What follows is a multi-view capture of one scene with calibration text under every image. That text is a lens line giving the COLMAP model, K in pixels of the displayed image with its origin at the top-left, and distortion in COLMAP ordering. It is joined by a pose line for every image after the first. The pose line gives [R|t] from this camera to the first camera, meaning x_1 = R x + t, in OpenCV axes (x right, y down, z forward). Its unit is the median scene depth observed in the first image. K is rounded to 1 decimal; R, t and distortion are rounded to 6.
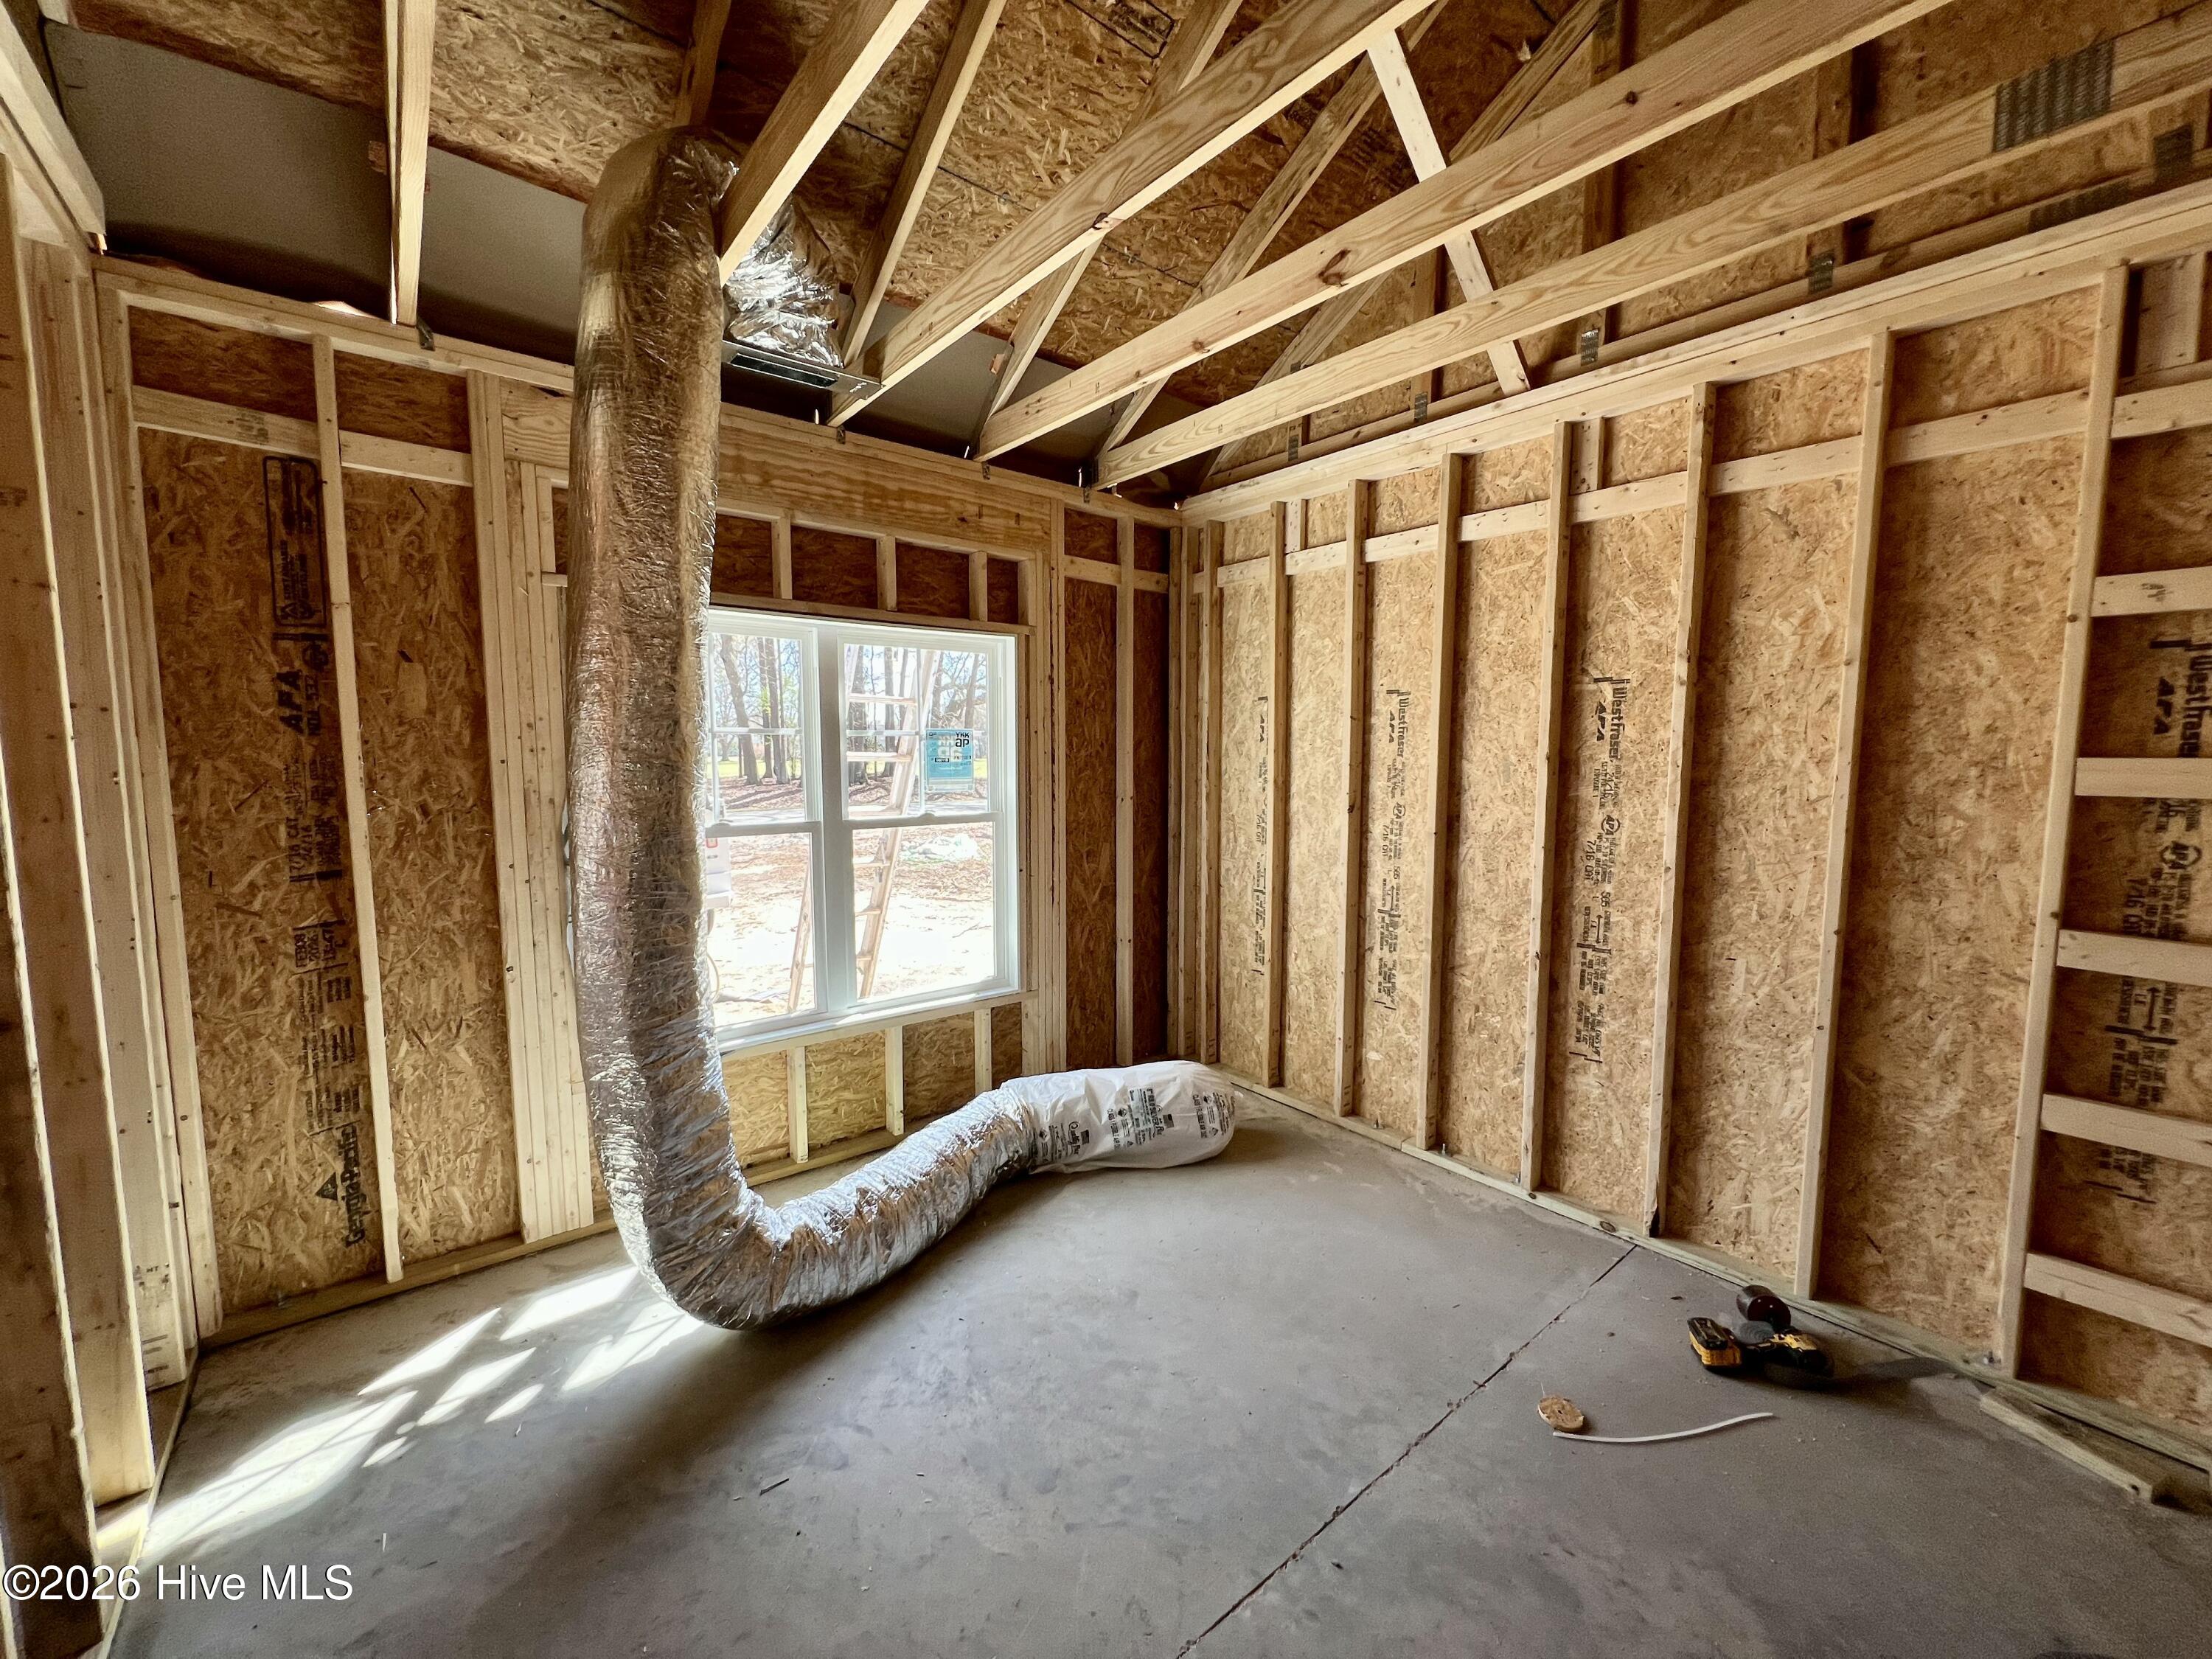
lens RADIAL K [[877.4, 0, 1100.8], [0, 877.4, 839.7], [0, 0, 1]] dist [-0.000808, -0.000219]
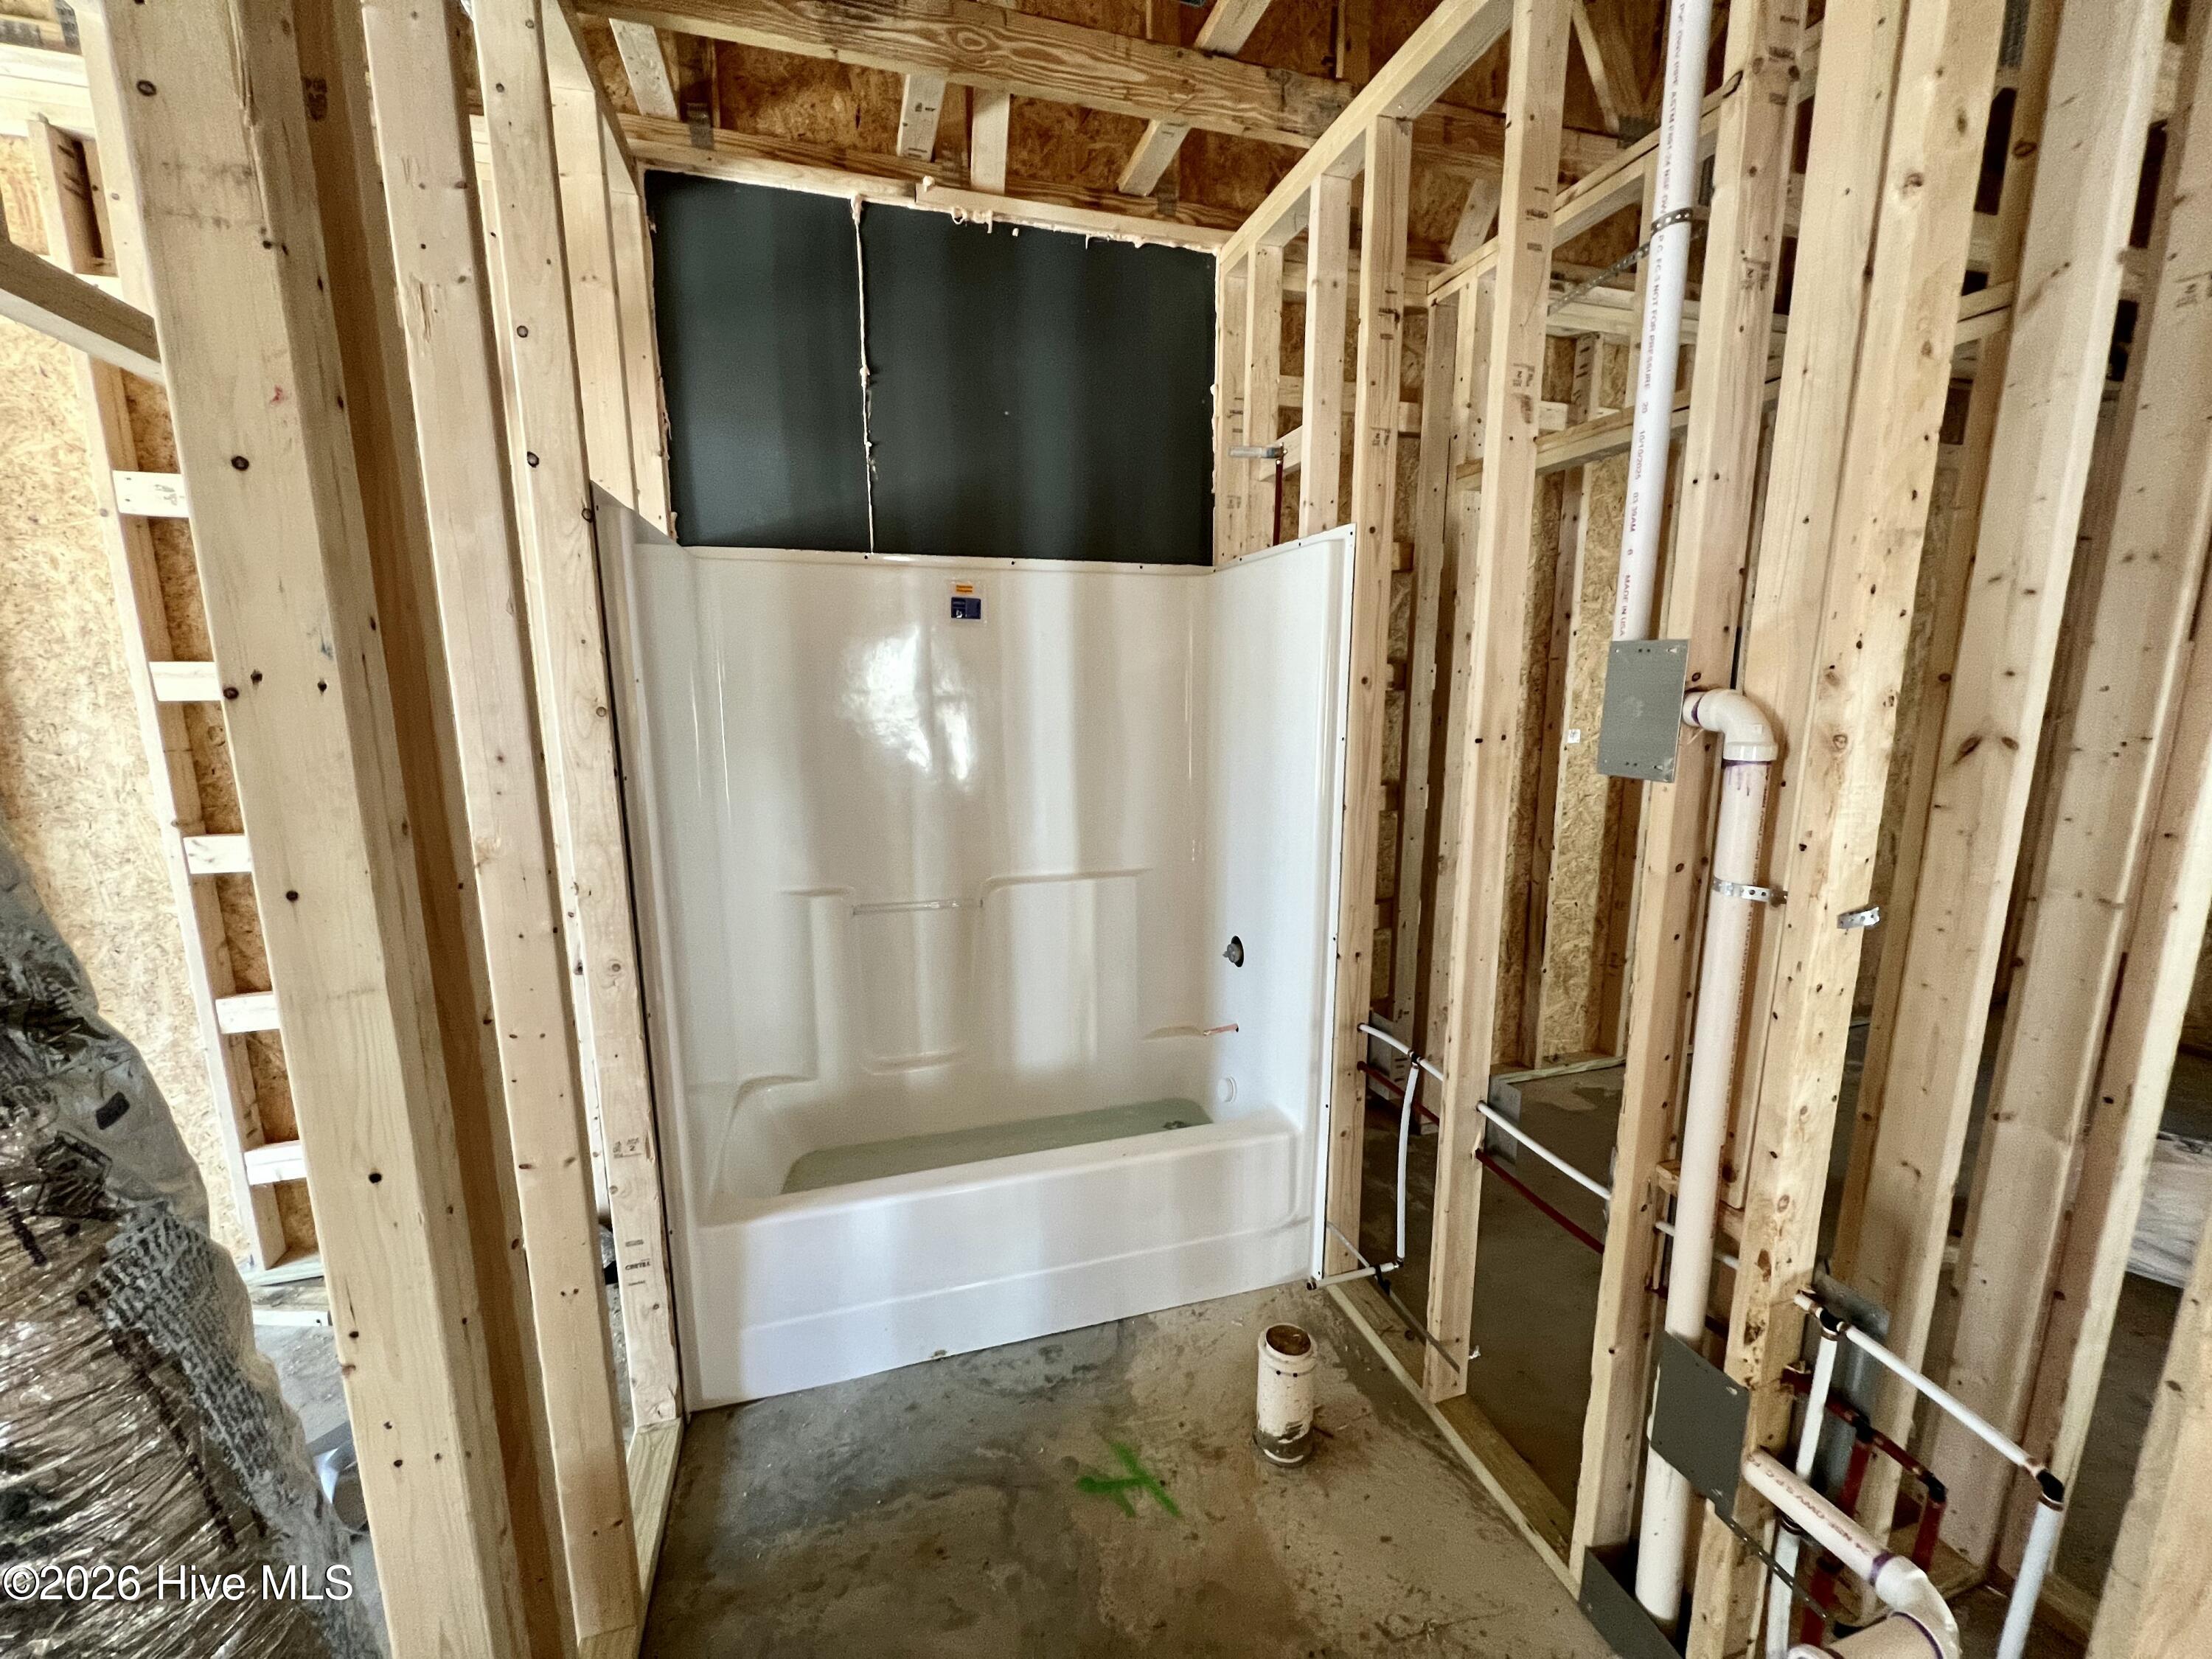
lens RADIAL K [[879.7, 0, 1102.5], [0, 879.7, 833.7], [0, 0, 1]] dist [-0.001315, 0.000135]
pose [[0.377202, -0.165757, 0.911177, 0.540473], [0.097933, 0.985476, 0.138732, 0.057776], [-0.920939, 0.036905, 0.387956, -0.319130]]
